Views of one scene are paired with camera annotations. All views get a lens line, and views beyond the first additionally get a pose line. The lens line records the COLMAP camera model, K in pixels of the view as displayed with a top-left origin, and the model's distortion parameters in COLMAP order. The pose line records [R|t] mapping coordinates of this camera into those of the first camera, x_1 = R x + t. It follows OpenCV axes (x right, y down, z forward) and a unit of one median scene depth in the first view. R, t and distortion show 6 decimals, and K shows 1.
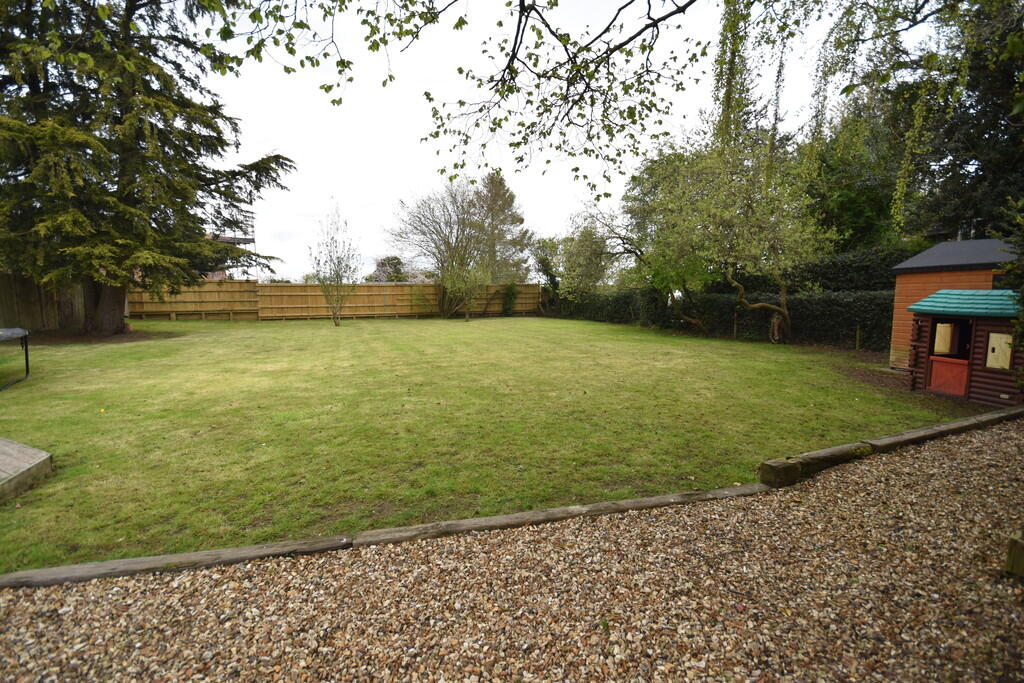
lens RADIAL K [[453.5, 0, 513.8], [0, 453.5, 345.6], [0, 0, 1]] dist [0.001573, 0.000168]
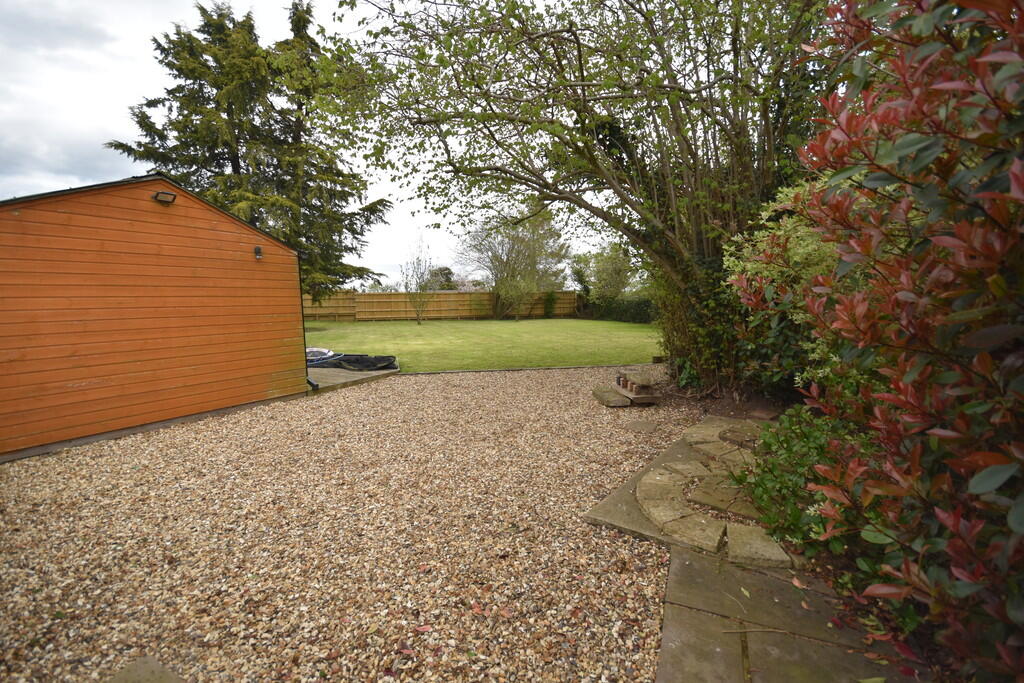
lens RADIAL K [[453.5, 0, 513.8], [0, 453.5, 345.6], [0, 0, 1]] dist [0.001573, 0.000168]
pose [[0.996990, 0.002653, -0.077490, -0.012747], [-0.003660, 0.999911, -0.012857, 0.025918], [0.077449, 0.013101, 0.996910, -0.224801]]
